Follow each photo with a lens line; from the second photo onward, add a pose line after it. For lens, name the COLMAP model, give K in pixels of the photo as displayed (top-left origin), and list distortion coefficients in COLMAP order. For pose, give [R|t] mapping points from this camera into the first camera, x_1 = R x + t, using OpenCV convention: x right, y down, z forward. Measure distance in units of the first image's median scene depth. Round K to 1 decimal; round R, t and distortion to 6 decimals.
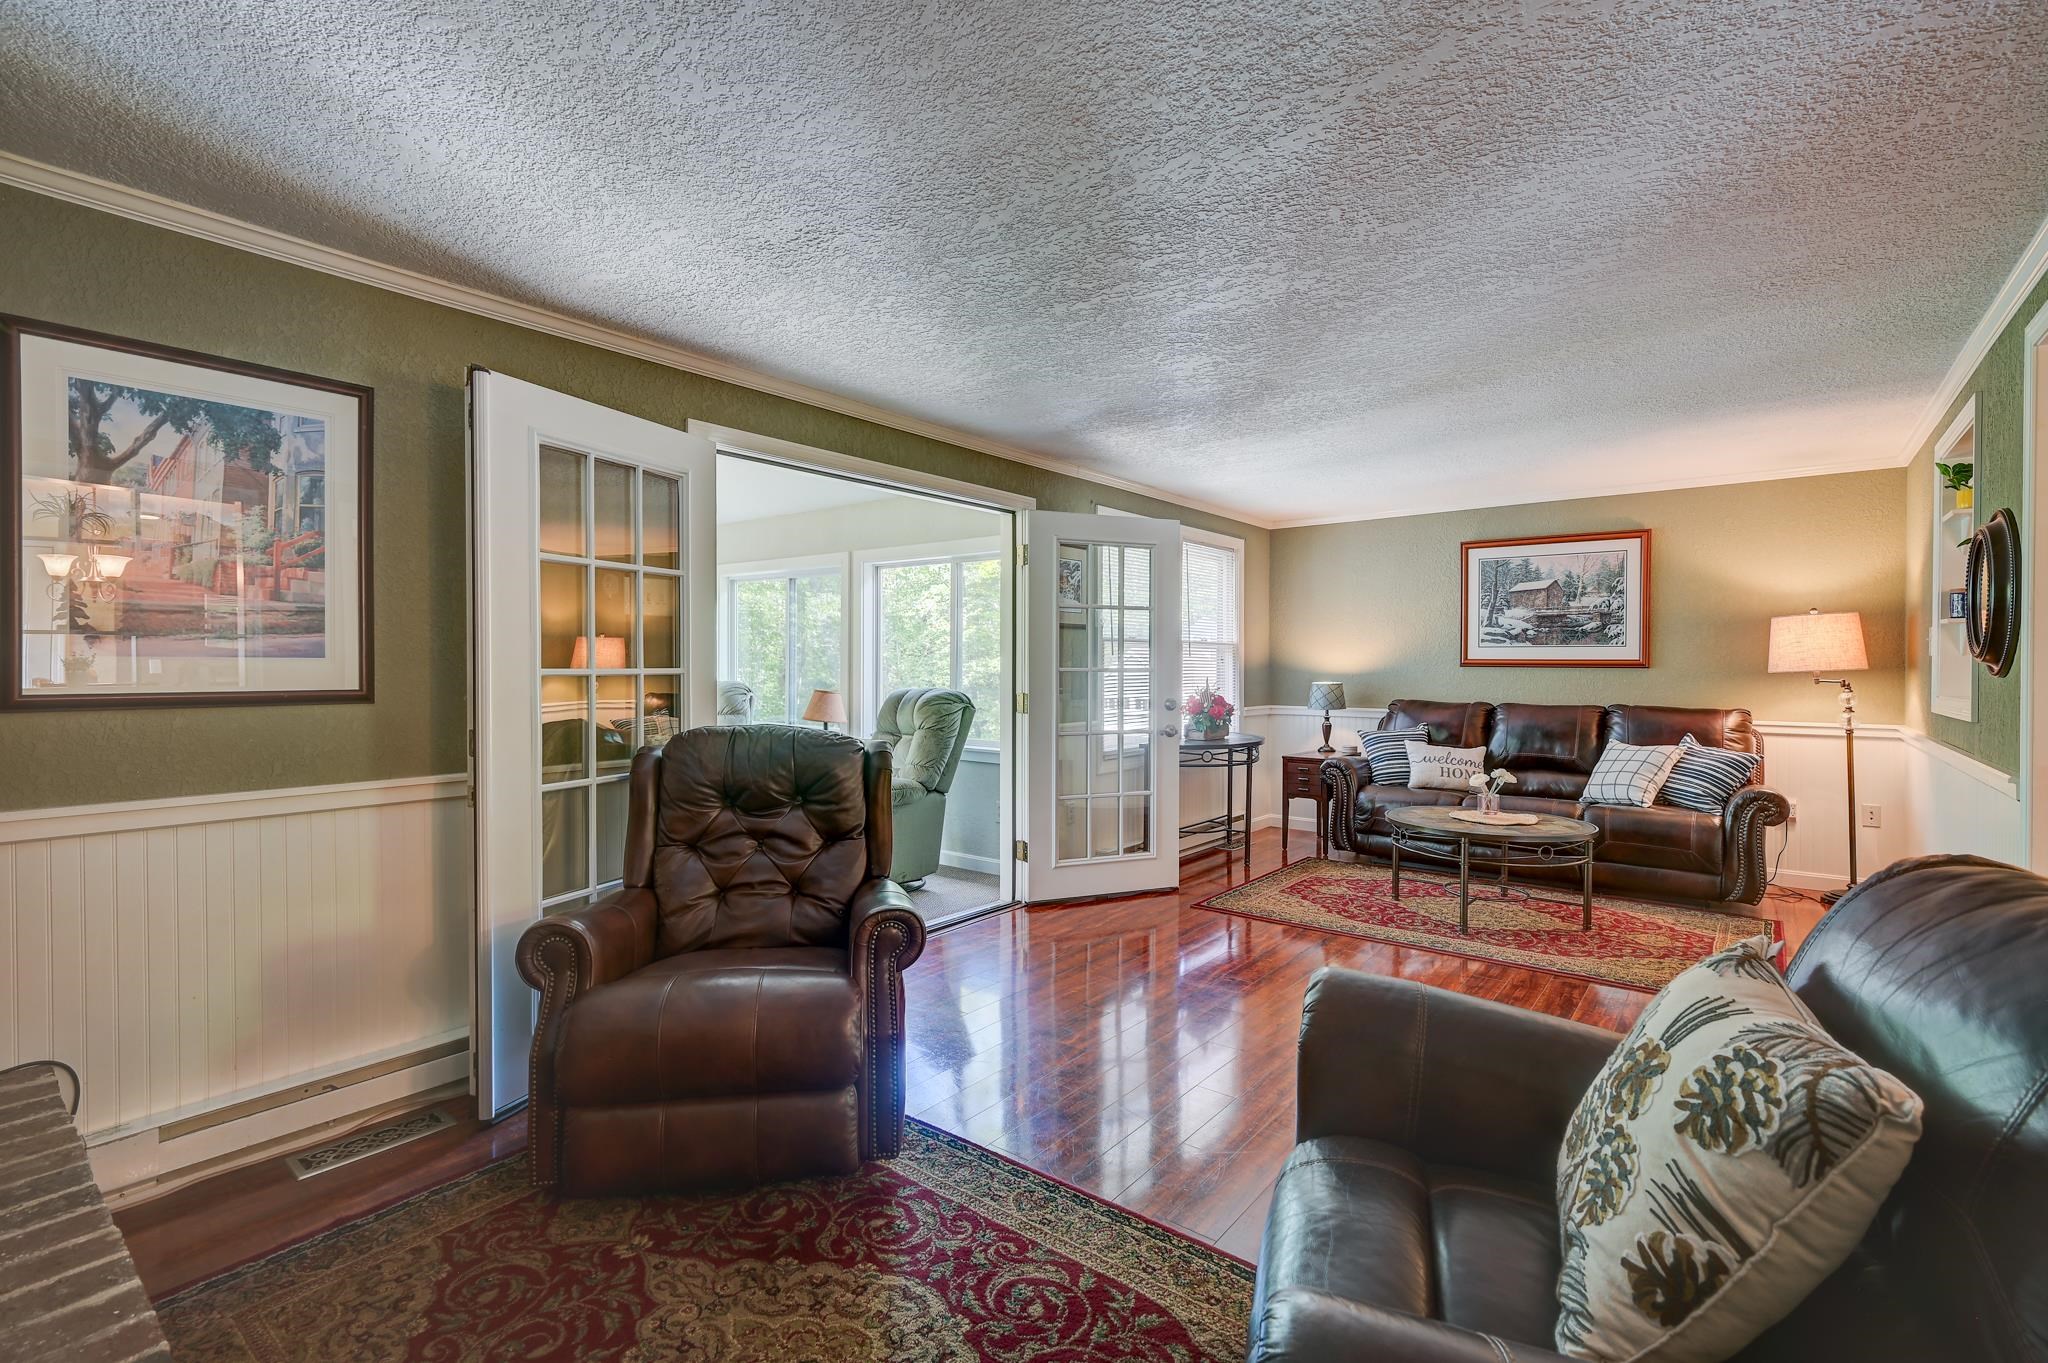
lens RADIAL K [[923.6, 0, 1027.5], [0, 923.6, 662.2], [0, 0, 1]] dist [-0.000039, 0.000477]
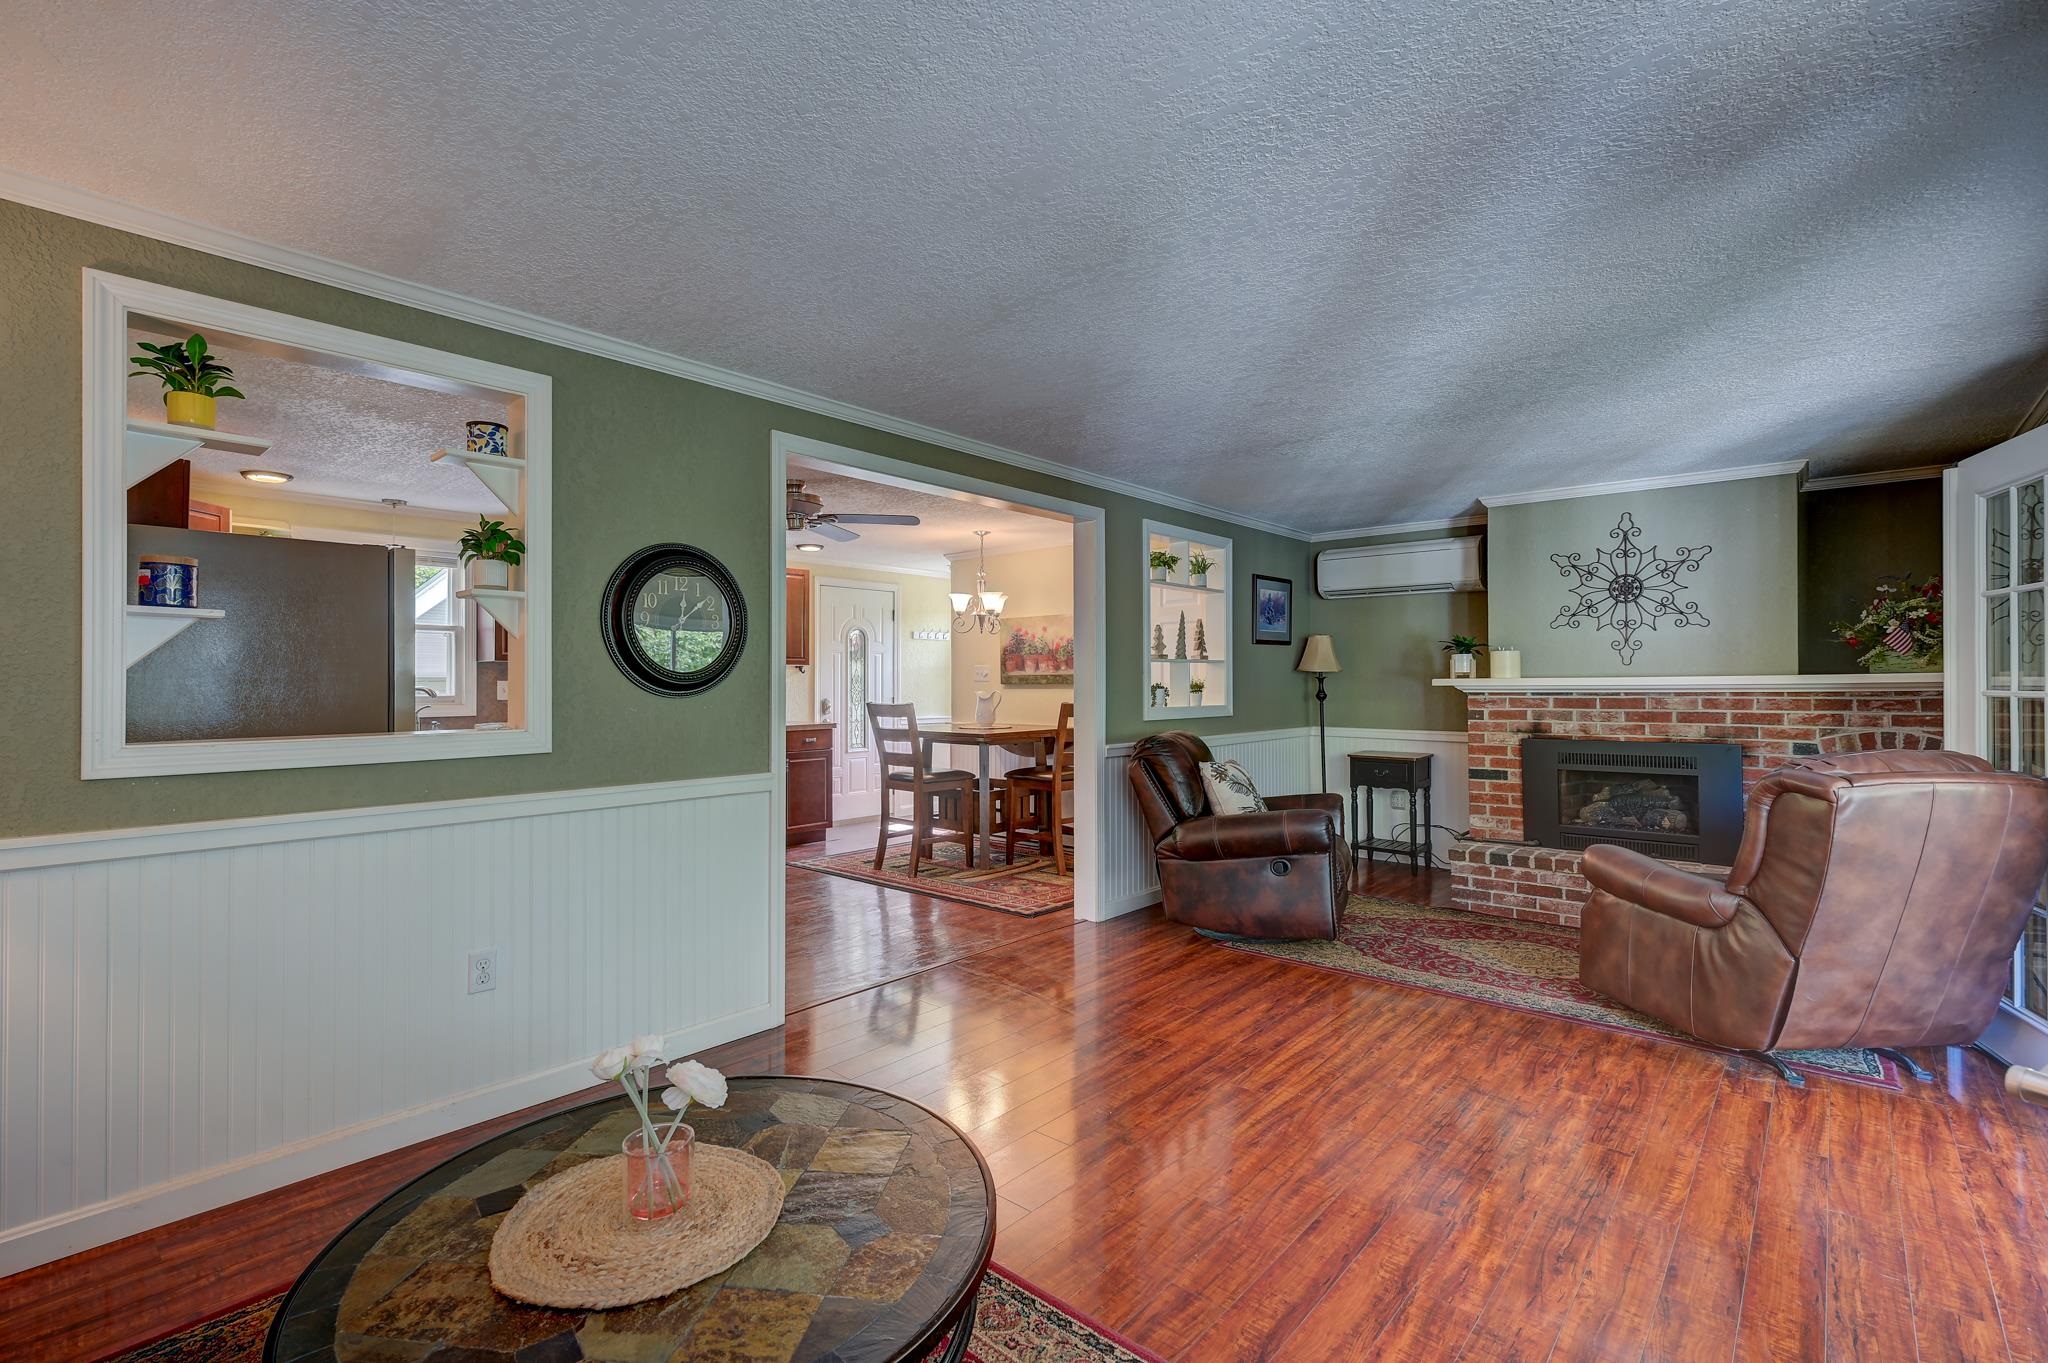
lens RADIAL K [[923.6, 0, 1020.7], [0, 923.6, 677.4], [0, 0, 1]] dist [-0.000039, 0.000477]
pose [[-0.999003, -0.000278, 0.044648, 0.403330], [-0.000572, 0.999978, -0.006590, -0.001071], [-0.044645, -0.006609, -0.998981, 1.384683]]
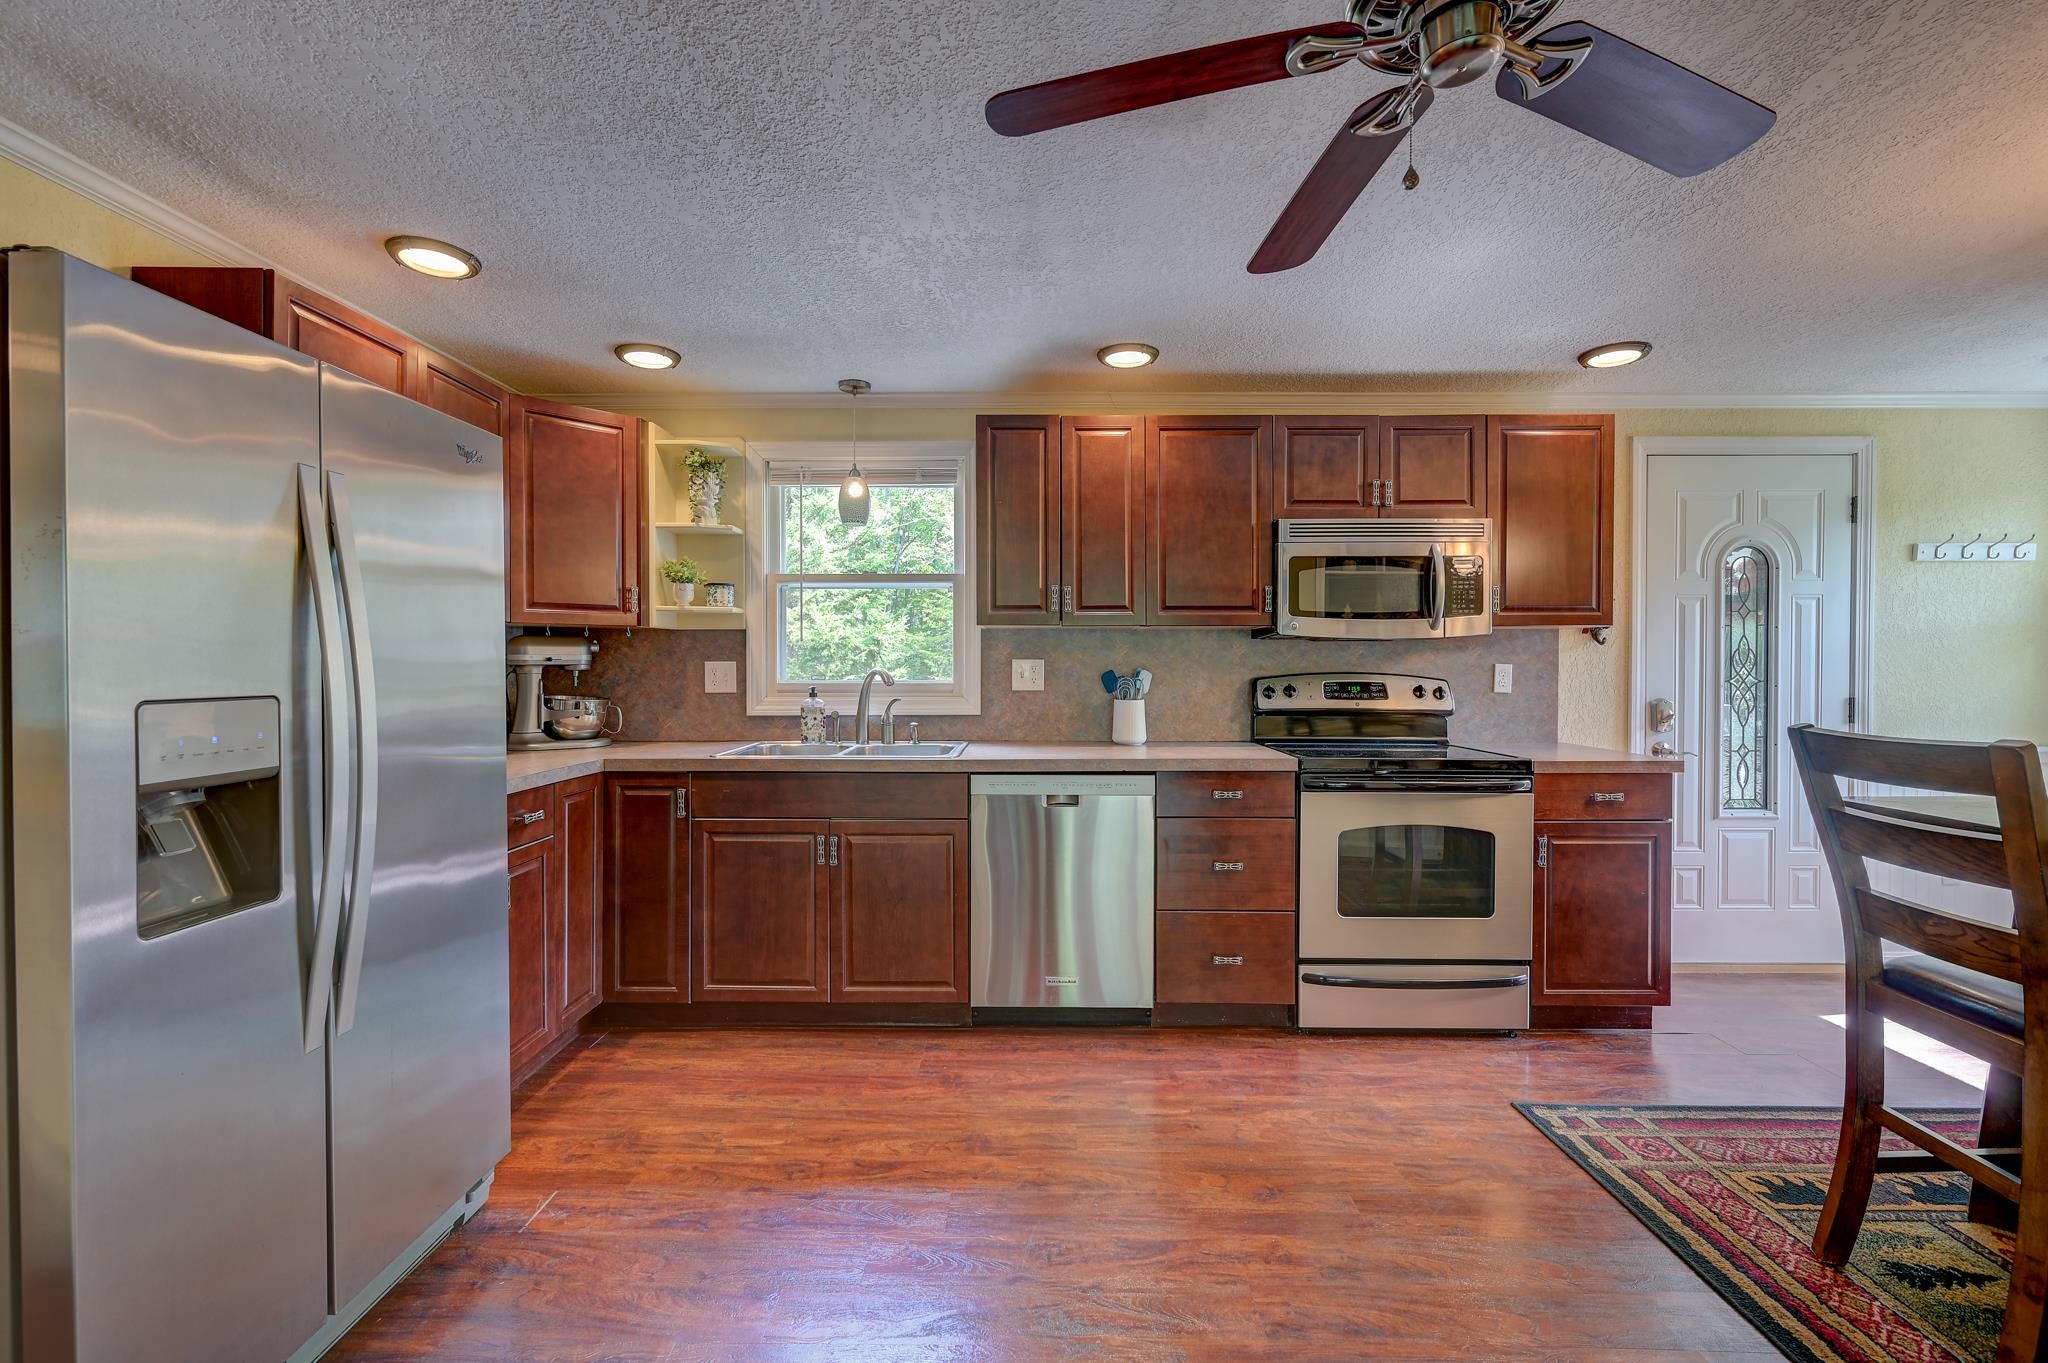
lens RADIAL K [[872.3, 0, 1025.3], [0, 872.3, 673.2], [0, 0, 1]] dist [0.000816, -0.001376]
pose [[-0.619904, -0.009801, 0.784617, 0.607624], [-0.003783, 0.999948, 0.009502, 0.000035], [-0.784669, 0.002922, -0.619908, 0.509251]]
